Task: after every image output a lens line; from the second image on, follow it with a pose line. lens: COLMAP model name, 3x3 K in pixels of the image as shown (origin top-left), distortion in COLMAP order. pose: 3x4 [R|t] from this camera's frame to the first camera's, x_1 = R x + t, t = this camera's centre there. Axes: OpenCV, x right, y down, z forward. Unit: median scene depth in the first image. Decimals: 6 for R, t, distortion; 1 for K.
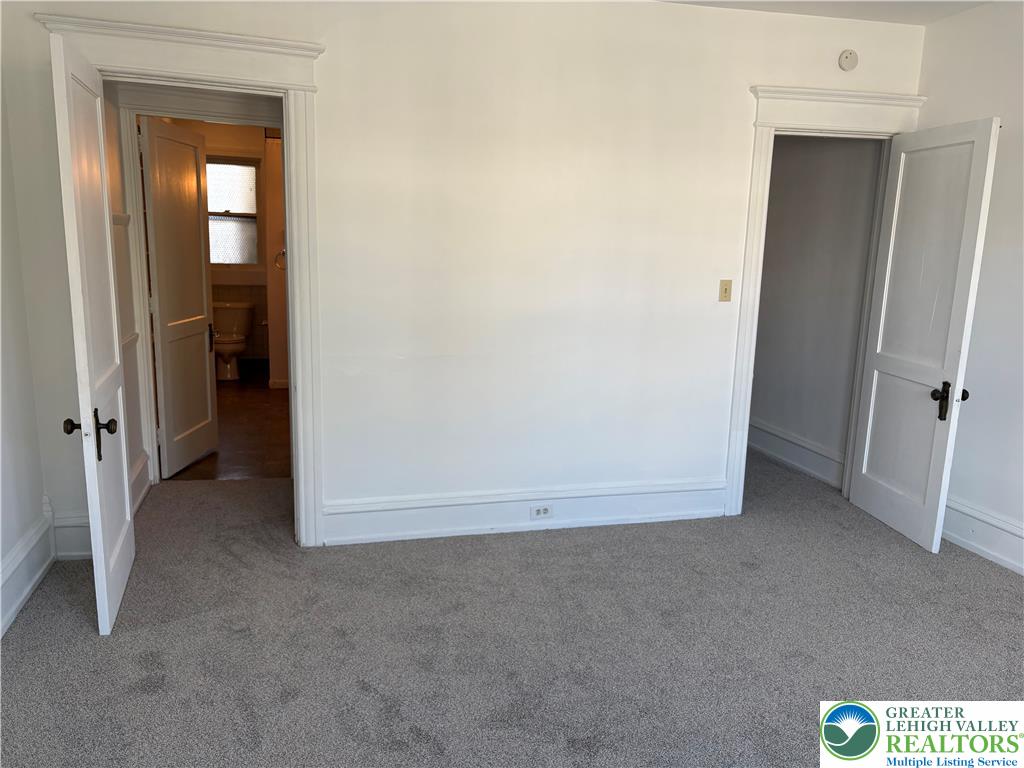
lens RADIAL K [[777.4, 0, 513.3], [0, 777.4, 376.7], [0, 0, 1]] dist [0.046489, -0.046457]
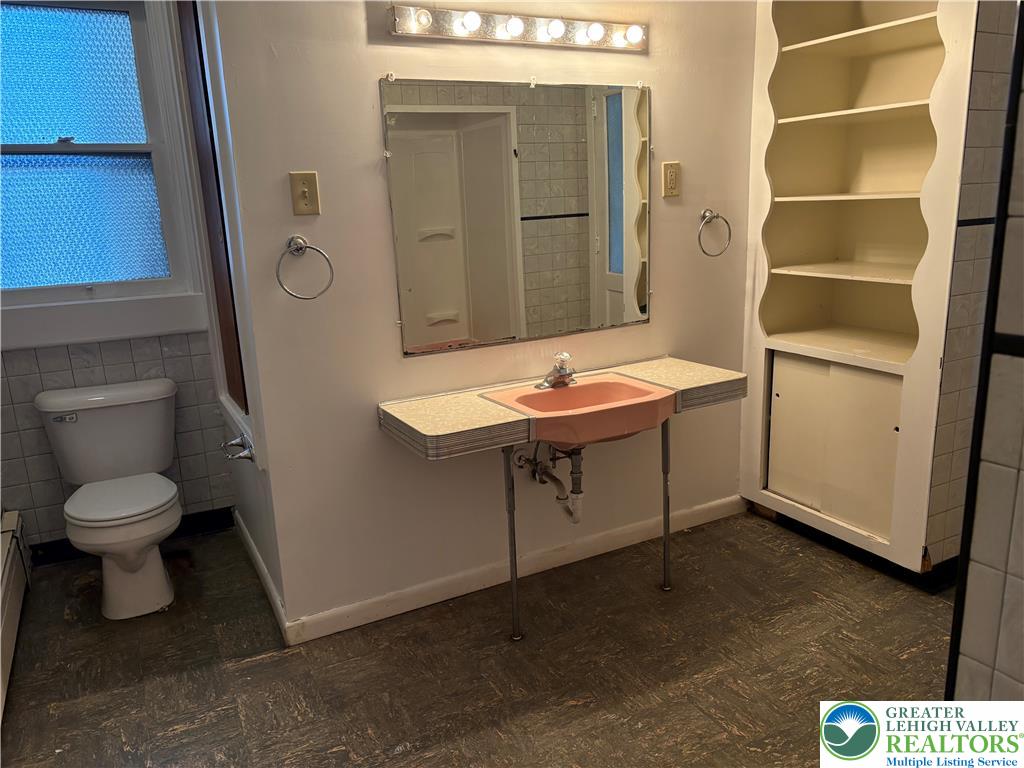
lens RADIAL K [[777.4, 0, 511.0], [0, 777.4, 385.2], [0, 0, 1]] dist [0.046489, -0.046457]
pose [[0.972624, -0.113584, 0.202734, -0.249612], [0.102254, 0.992597, 0.065543, -0.100107], [-0.208677, -0.043018, 0.977038, 0.590456]]
